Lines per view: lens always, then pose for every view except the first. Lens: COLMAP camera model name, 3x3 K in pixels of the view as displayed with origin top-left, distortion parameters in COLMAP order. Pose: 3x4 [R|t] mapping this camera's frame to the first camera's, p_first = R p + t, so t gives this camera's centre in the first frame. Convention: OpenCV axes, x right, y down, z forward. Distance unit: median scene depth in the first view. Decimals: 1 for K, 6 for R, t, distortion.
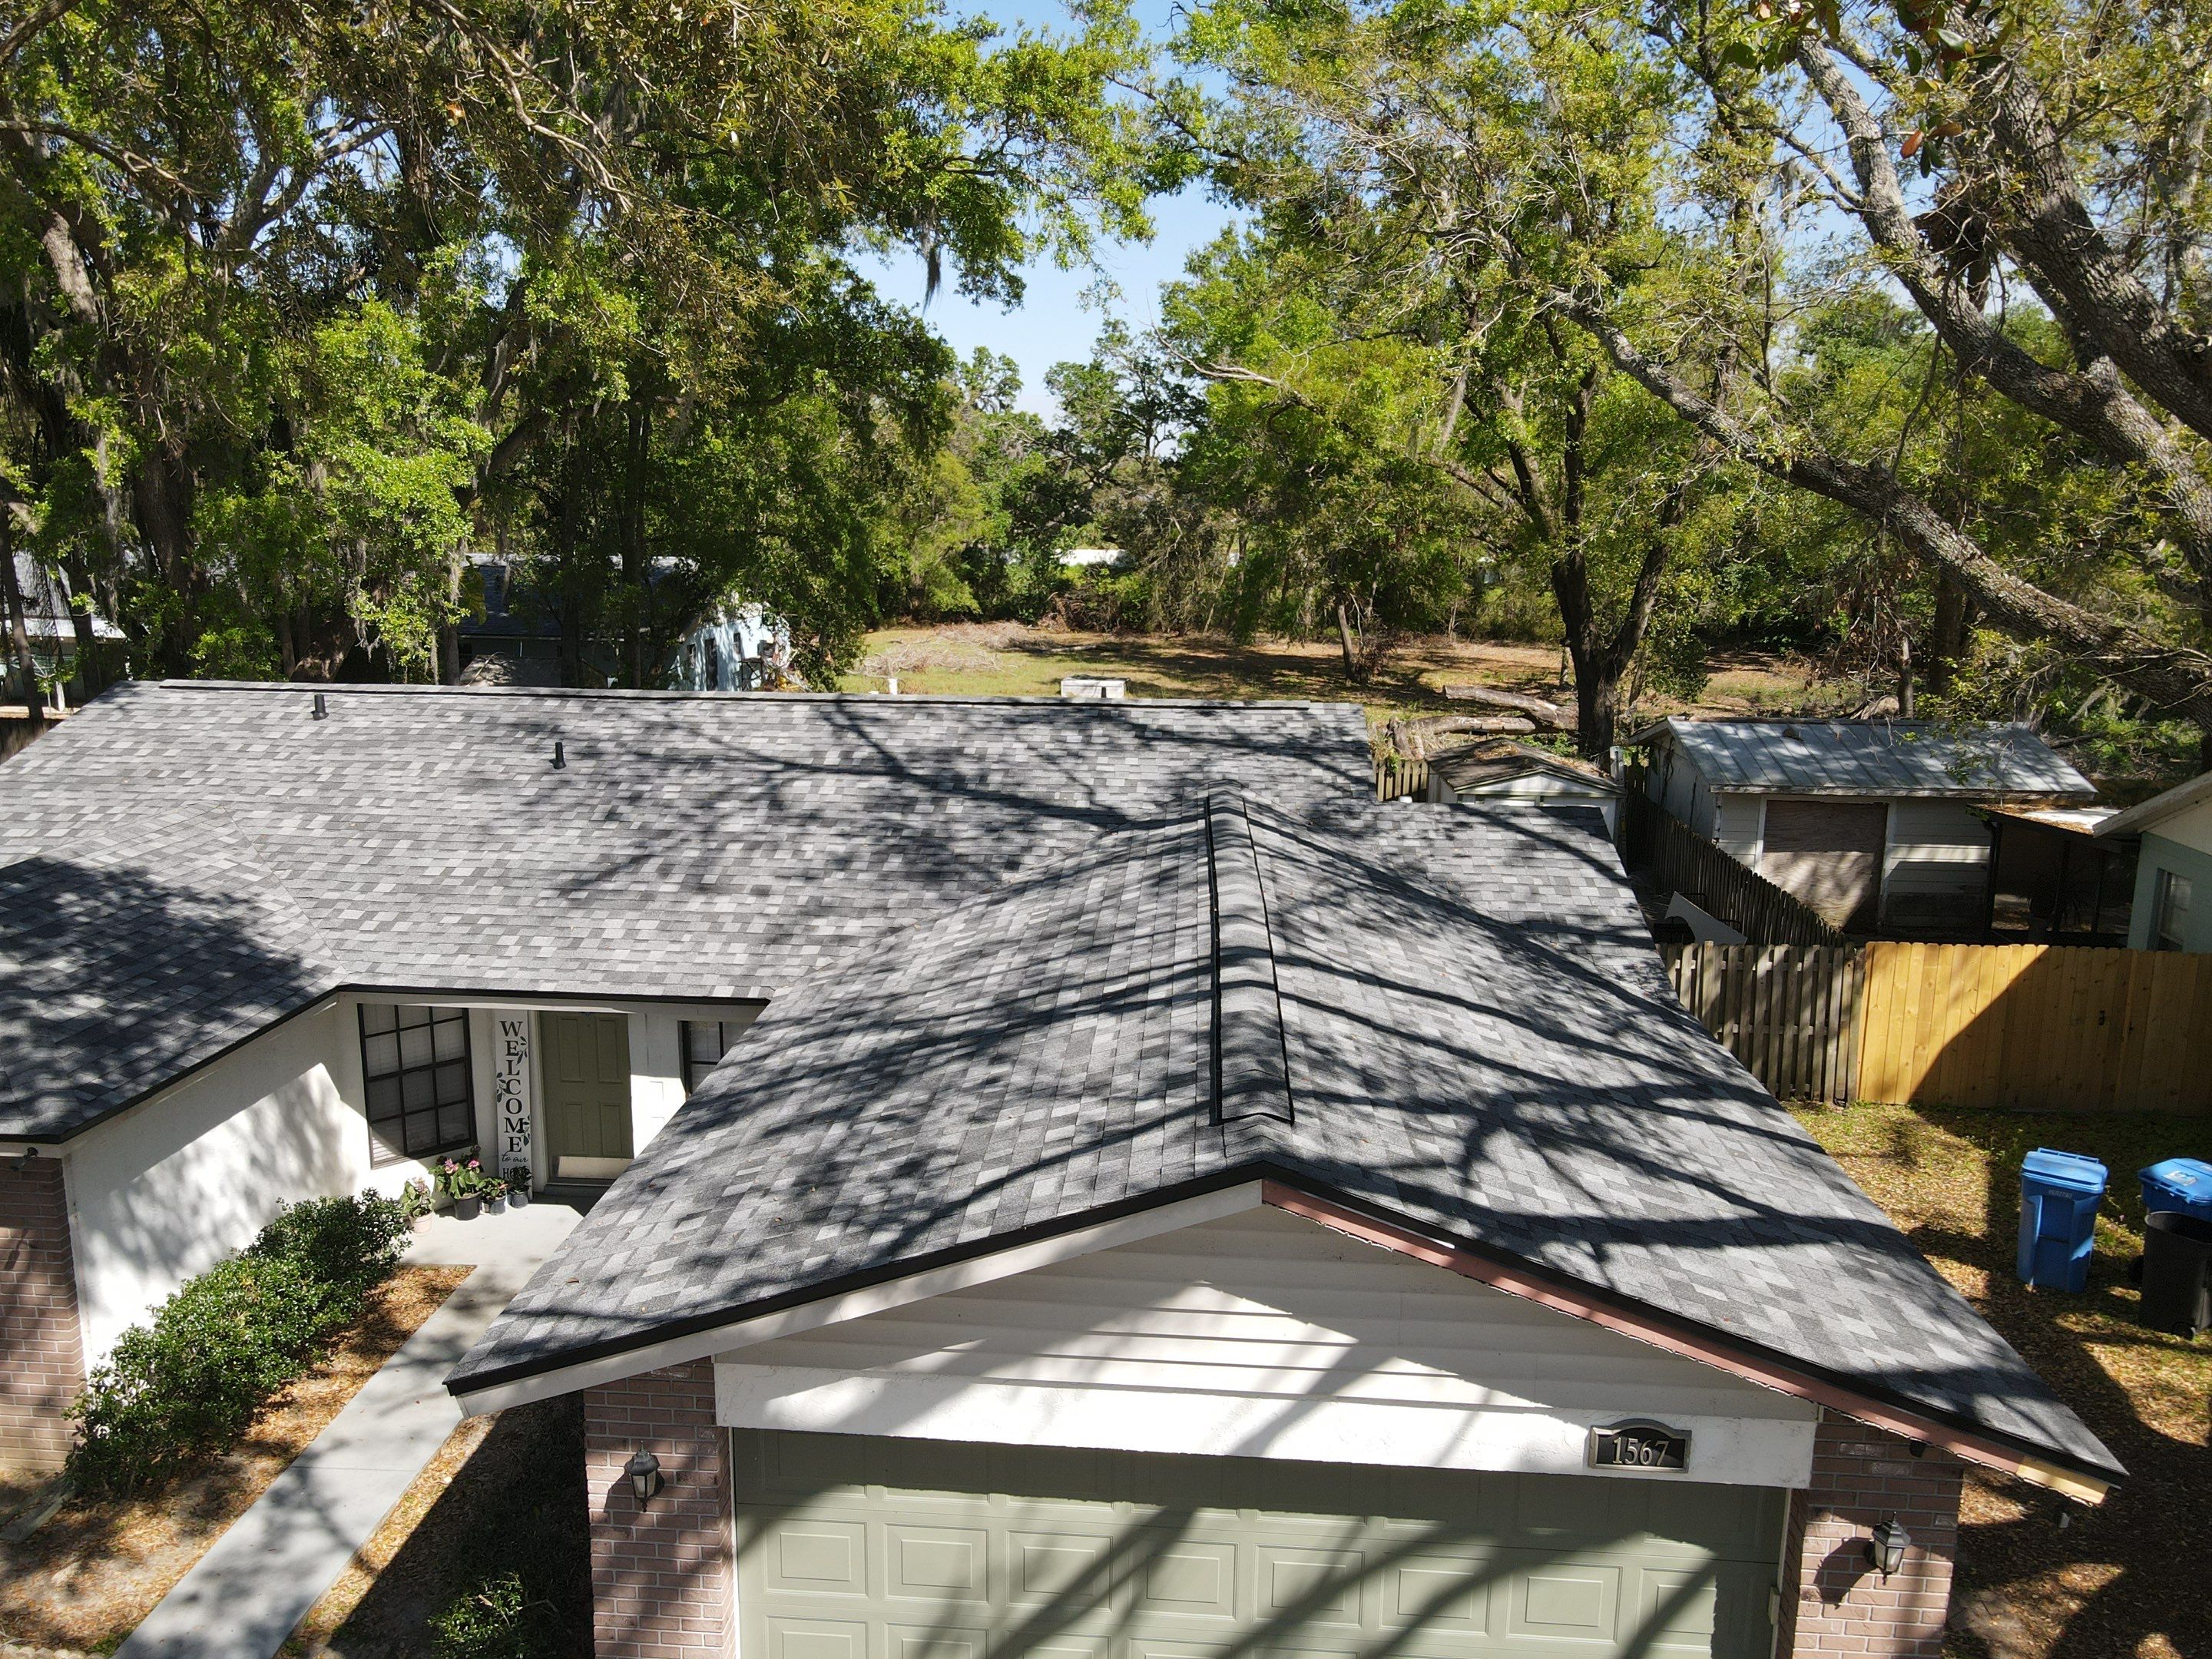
lens RADIAL K [[1628.1, 0, 1093.4], [0, 1628.1, 847.9], [0, 0, 1]] dist [0.001156, 0.021392]
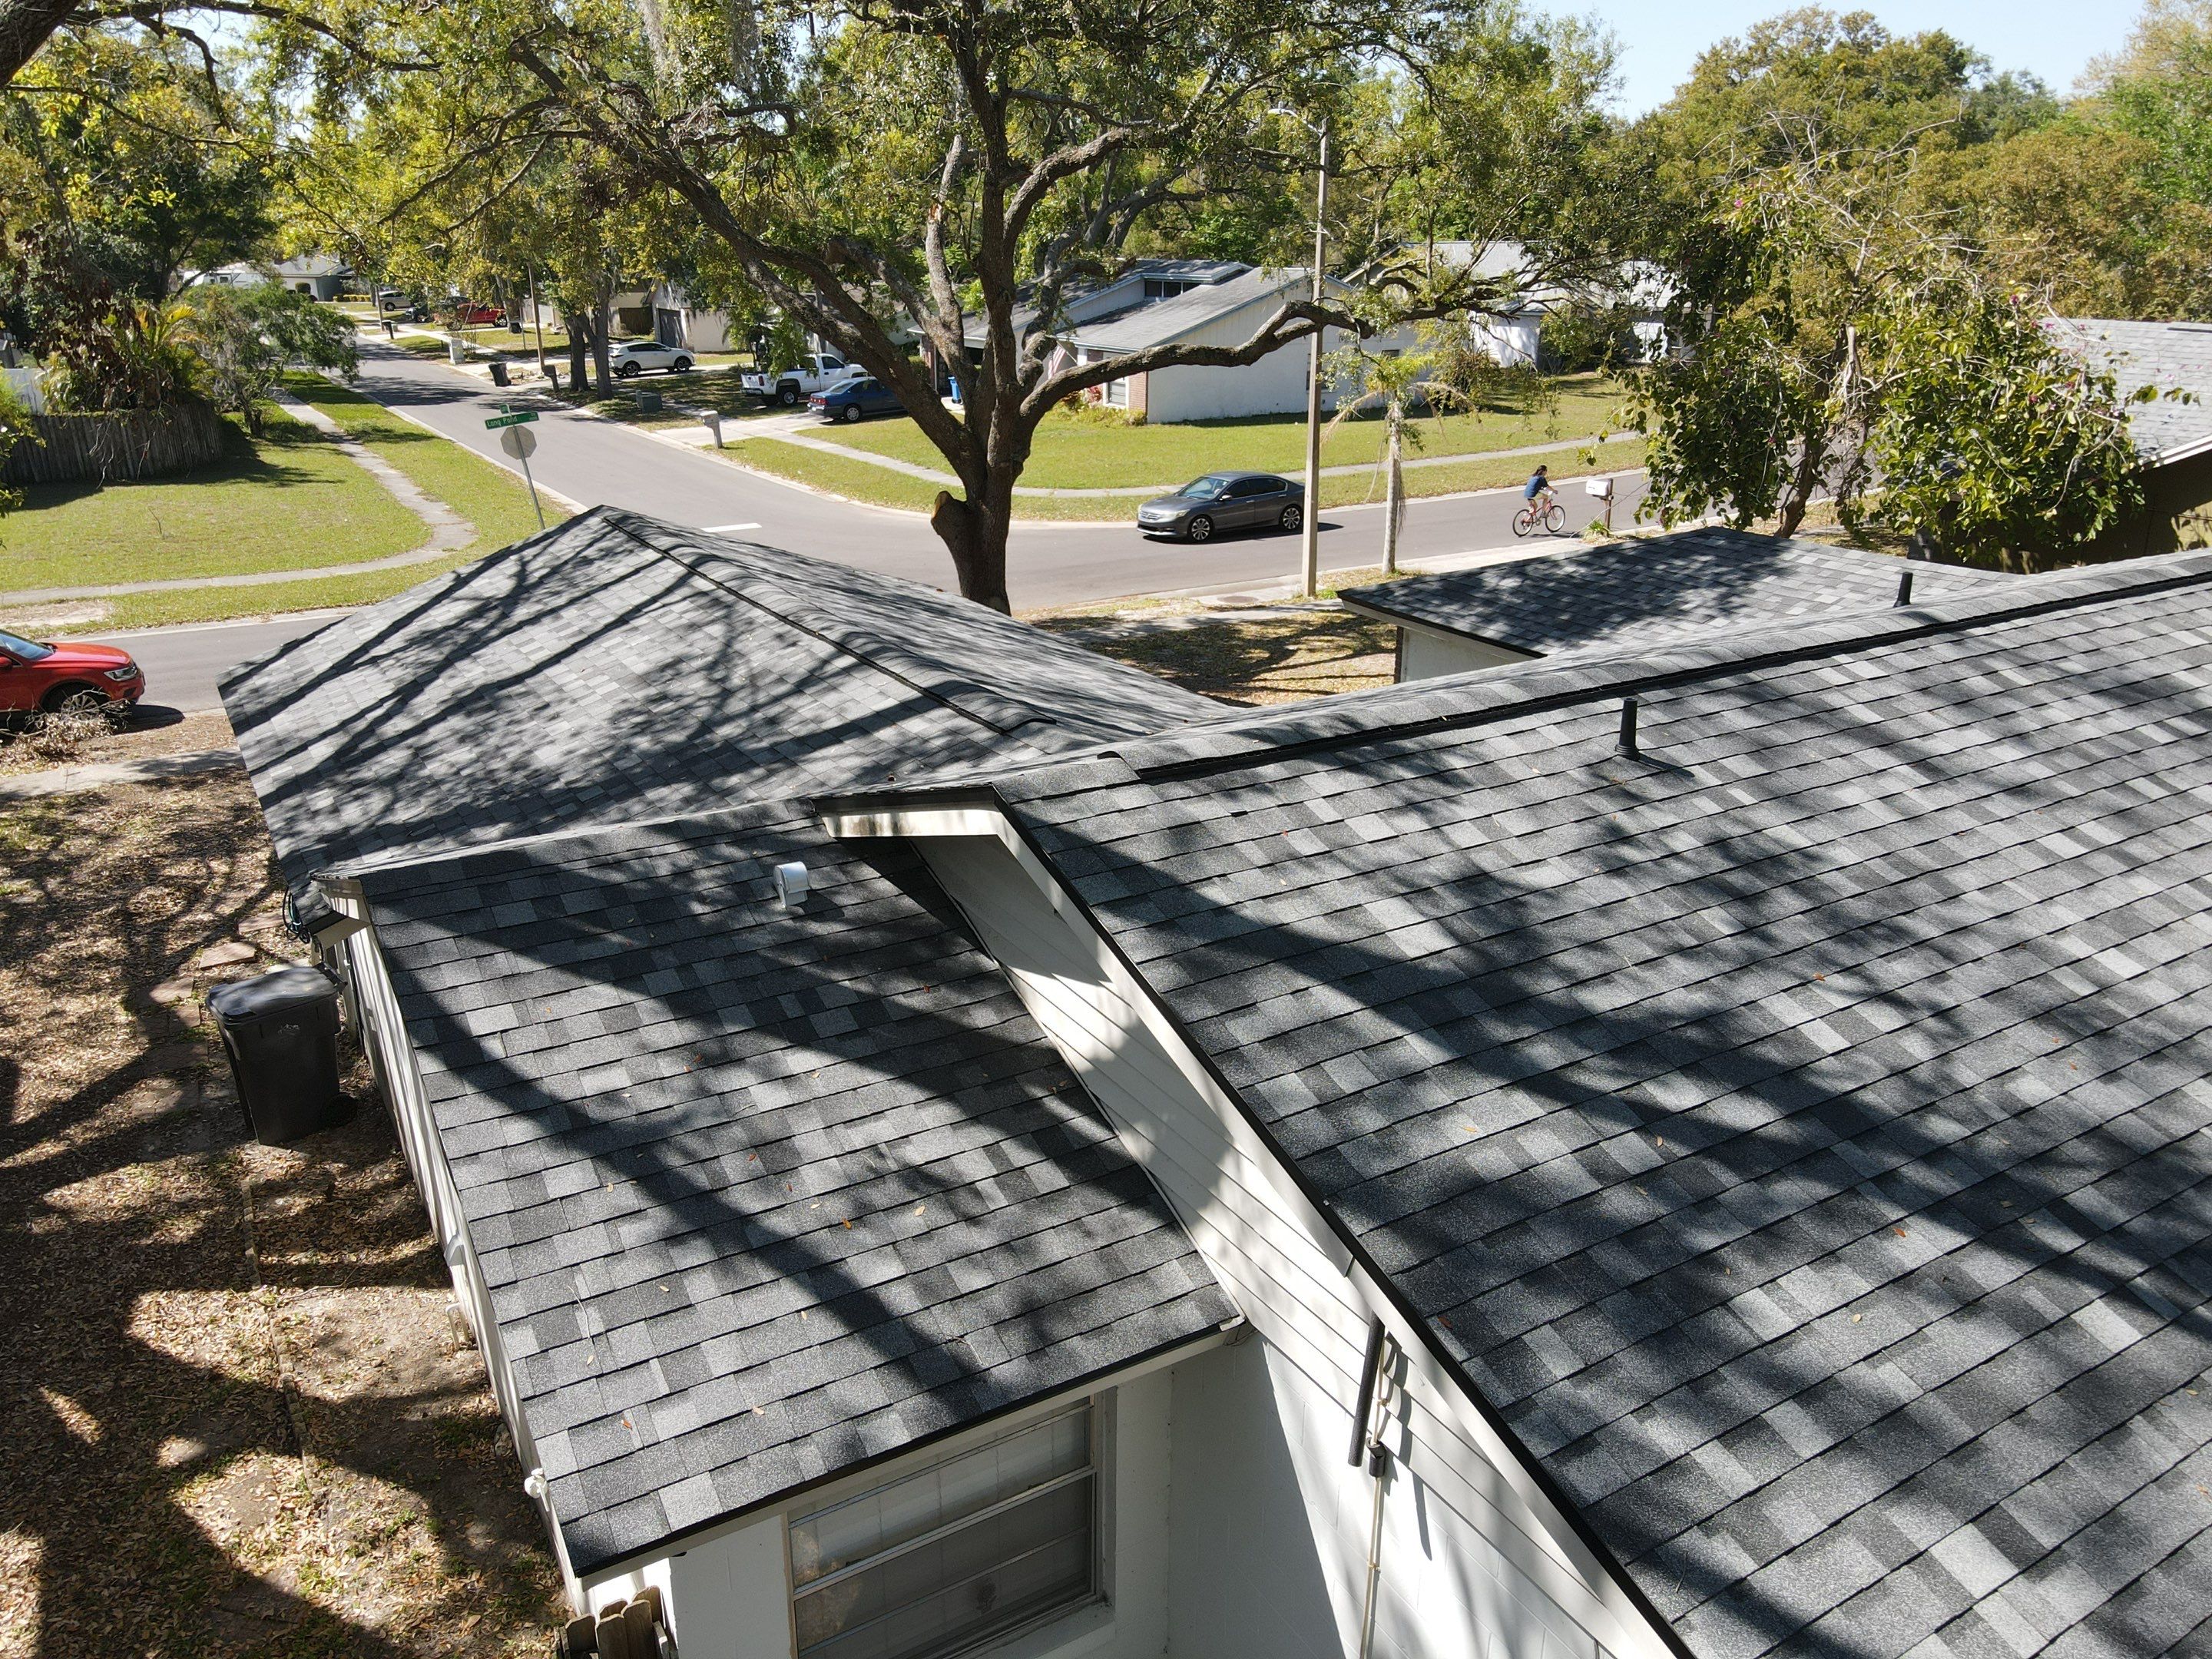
lens RADIAL K [[1628.1, 0, 1094.1], [0, 1628.1, 828.6], [0, 0, 1]] dist [0.001156, 0.021392]
pose [[-0.824147, 0.186499, -0.534790, 0.493647], [-0.124252, 0.861693, 0.491982, -0.374770], [0.552579, 0.471914, -0.686989, 1.843401]]
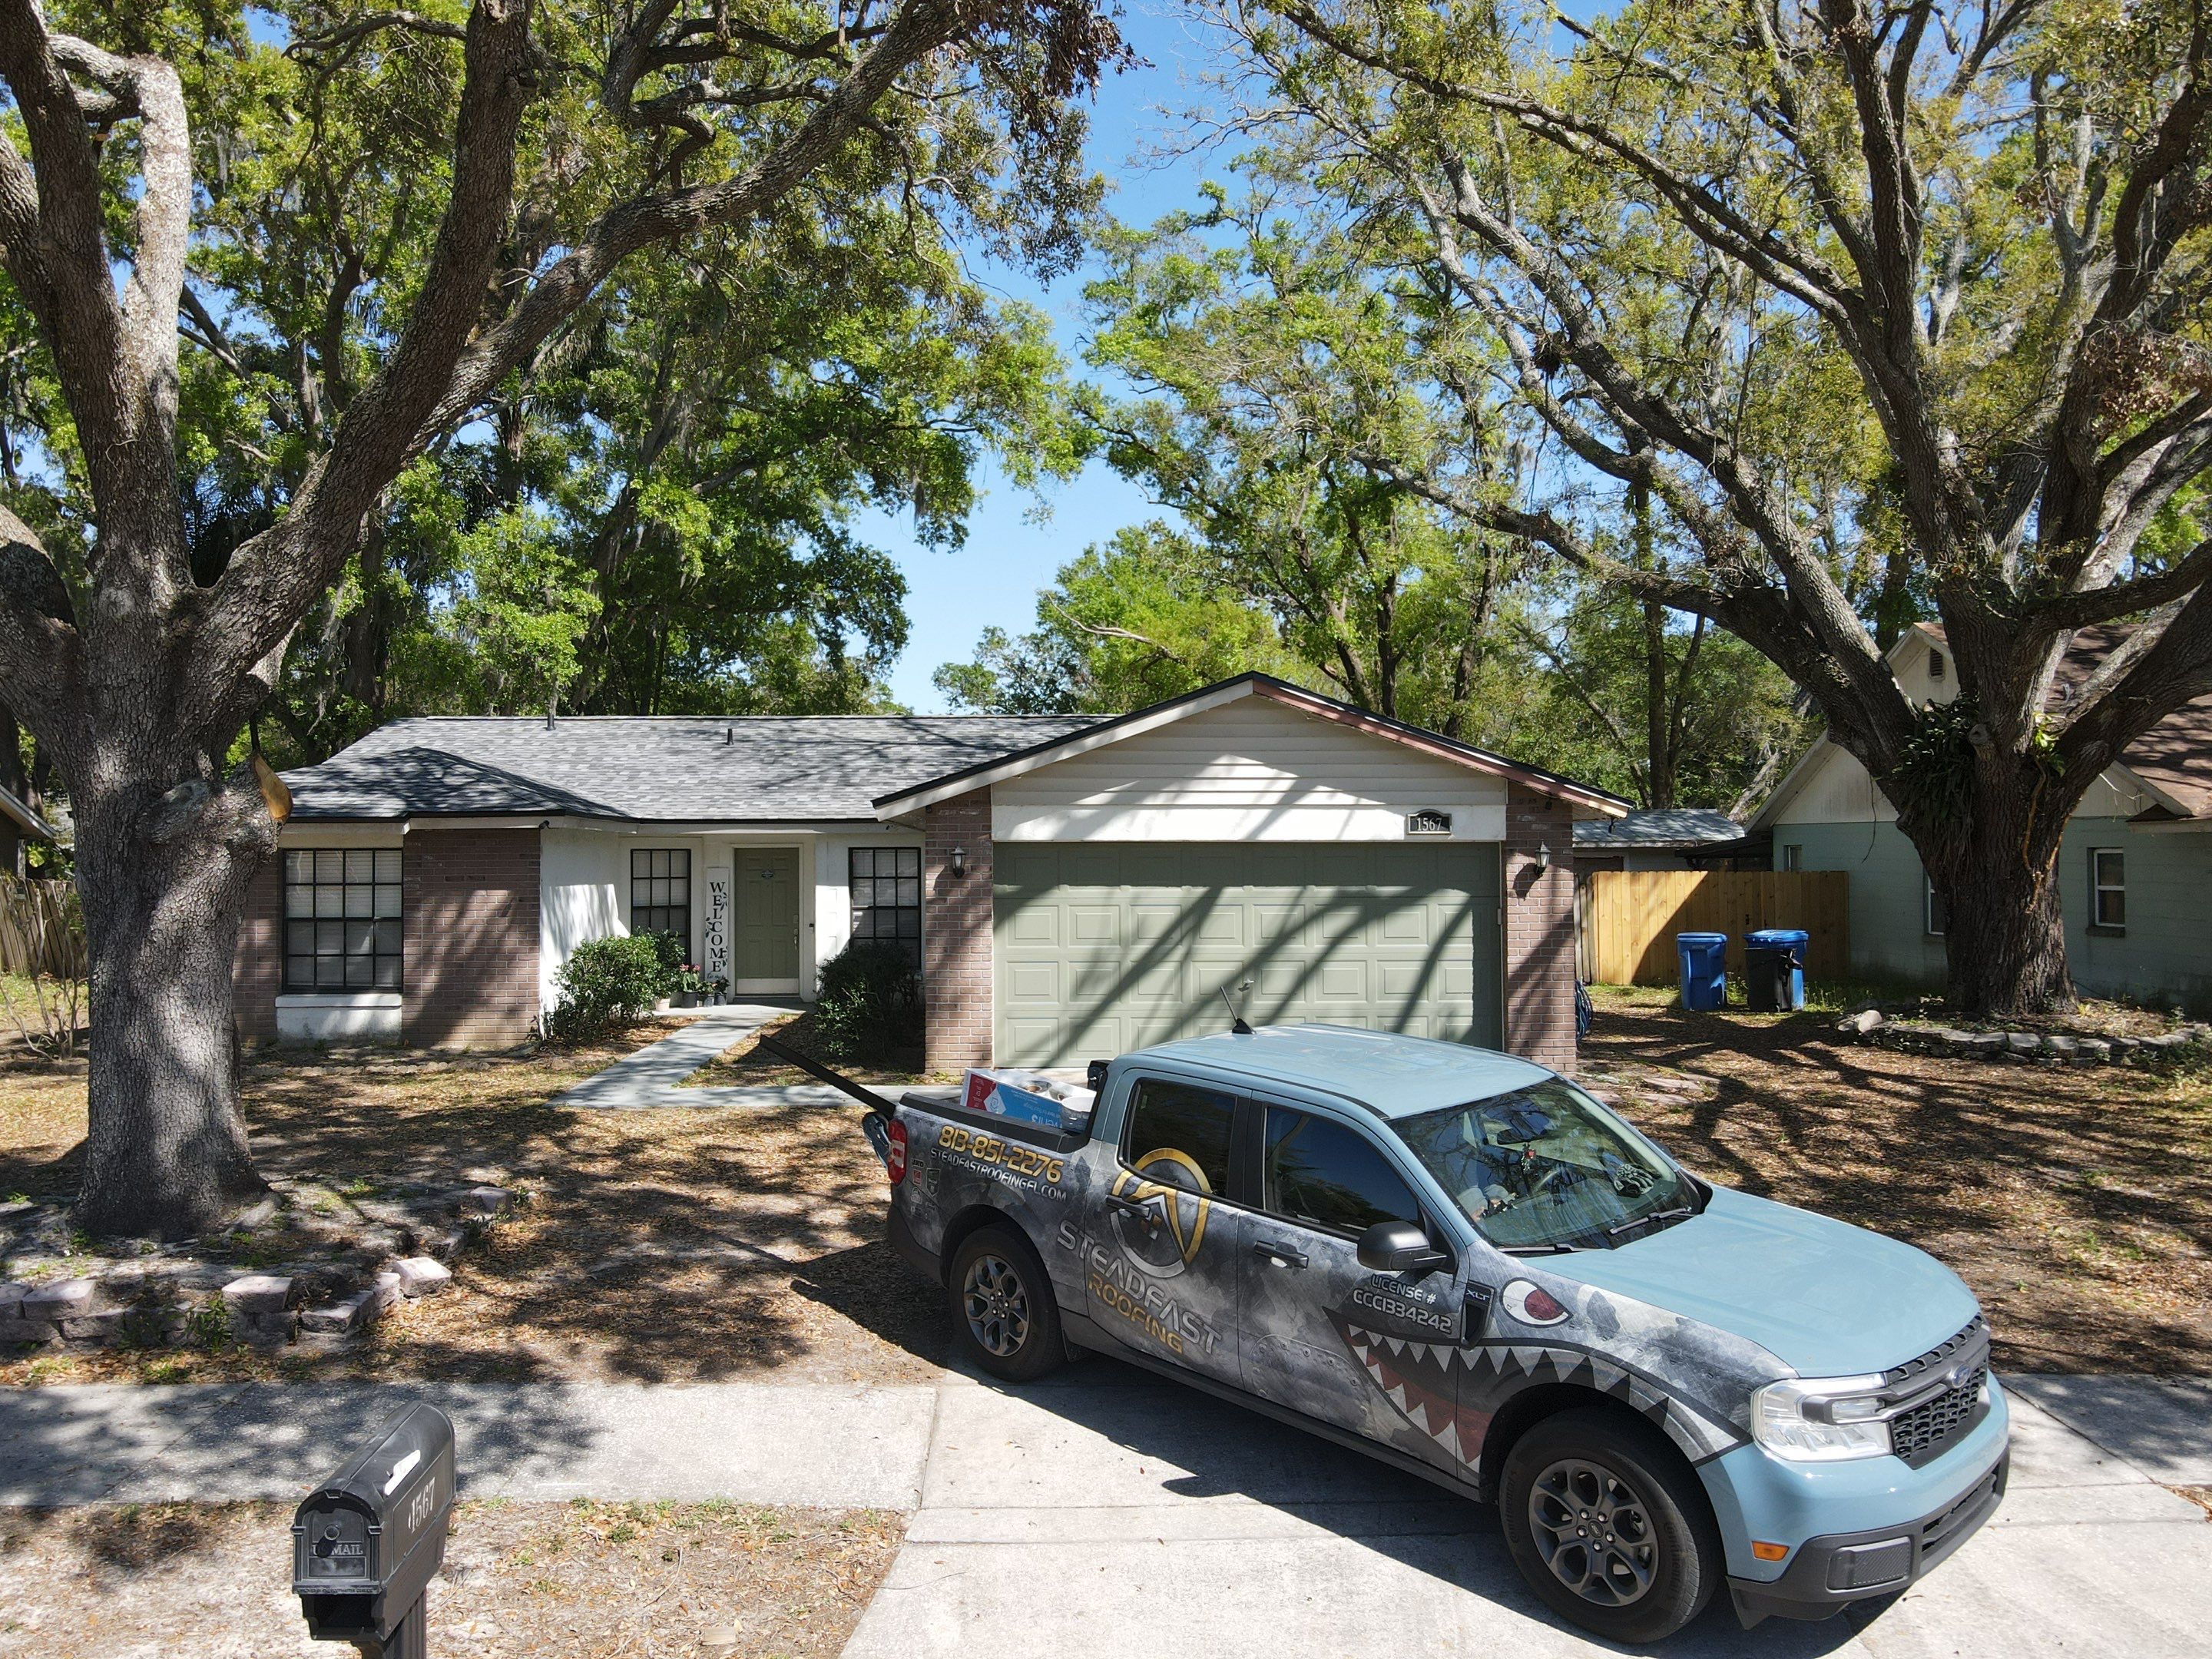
lens RADIAL K [[1628.1, 0, 1089.2], [0, 1628.1, 830.1], [0, 0, 1]] dist [0.001156, 0.021392]
pose [[0.995634, -0.014988, 0.092132, -0.189749], [0.035206, 0.974425, -0.221939, 0.510348], [-0.086449, 0.224214, 0.970698, -0.641464]]
